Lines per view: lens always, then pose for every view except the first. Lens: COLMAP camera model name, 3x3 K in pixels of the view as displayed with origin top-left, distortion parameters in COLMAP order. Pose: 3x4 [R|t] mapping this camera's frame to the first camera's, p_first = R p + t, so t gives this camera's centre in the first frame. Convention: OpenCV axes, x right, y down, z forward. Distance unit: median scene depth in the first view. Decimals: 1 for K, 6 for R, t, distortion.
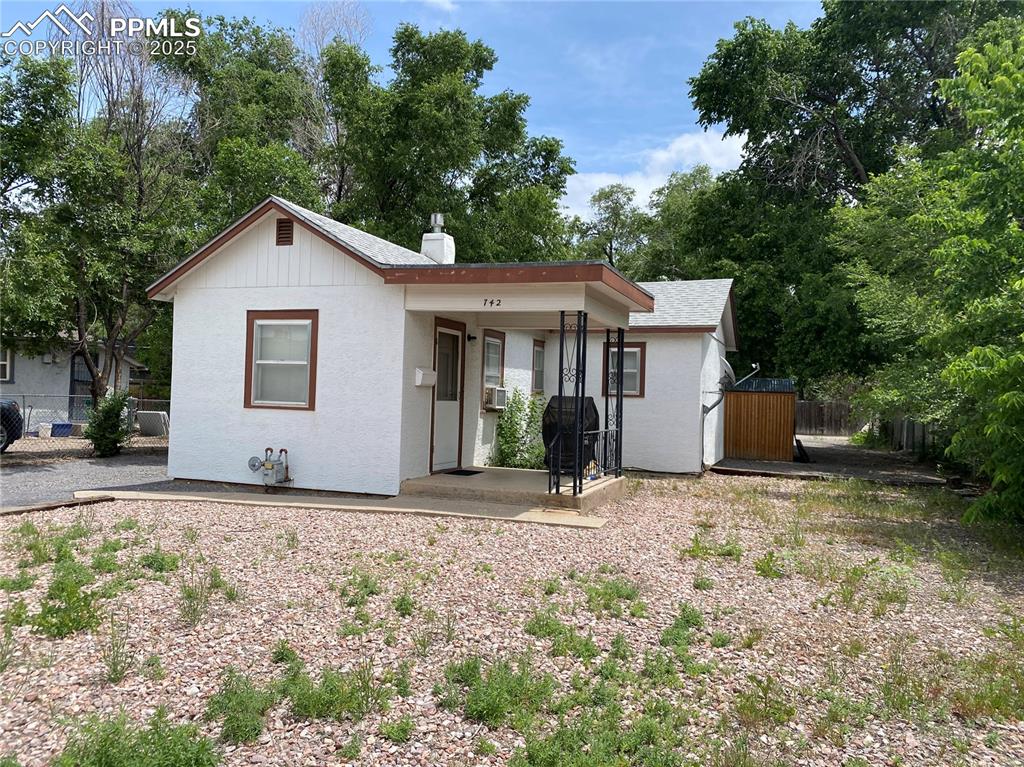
lens RADIAL K [[785.7, 0, 512.0], [0, 785.7, 383.5], [0, 0, 1]] dist [0.032354, -0.004601]
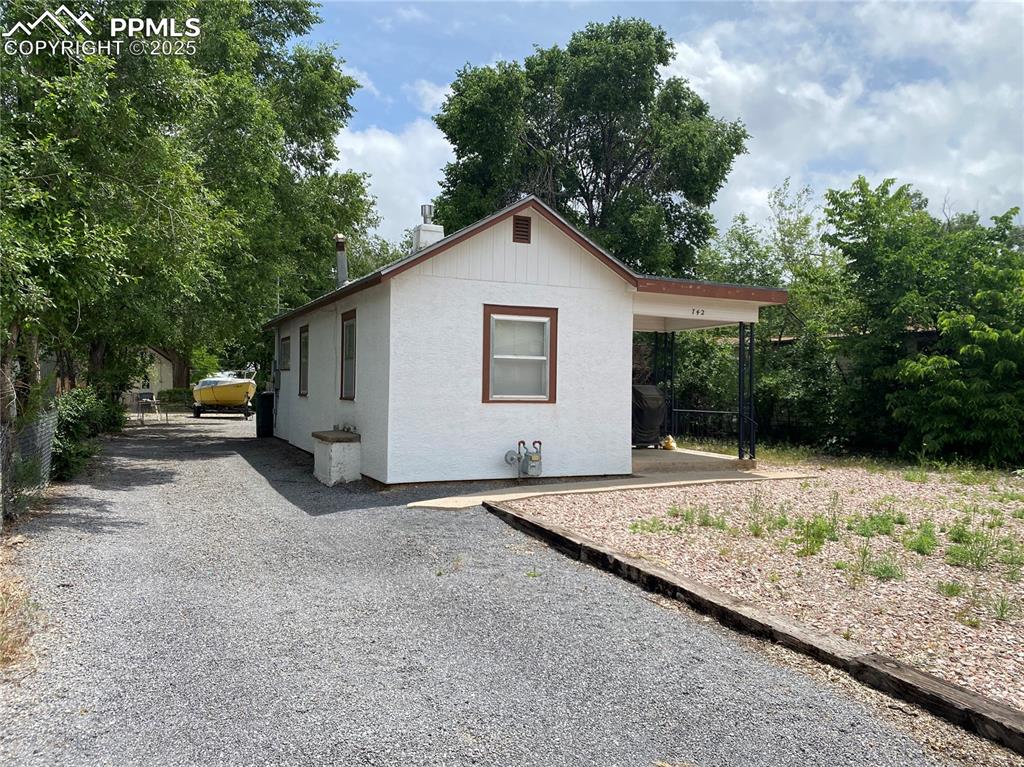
lens RADIAL K [[785.7, 0, 512.0], [0, 785.7, 383.5], [0, 0, 1]] dist [0.032354, -0.004601]
pose [[0.720600, -0.012185, 0.693244, -1.021718], [0.003045, 0.999892, 0.014410, -0.007690], [-0.693345, -0.008273, 0.720559, 0.275041]]
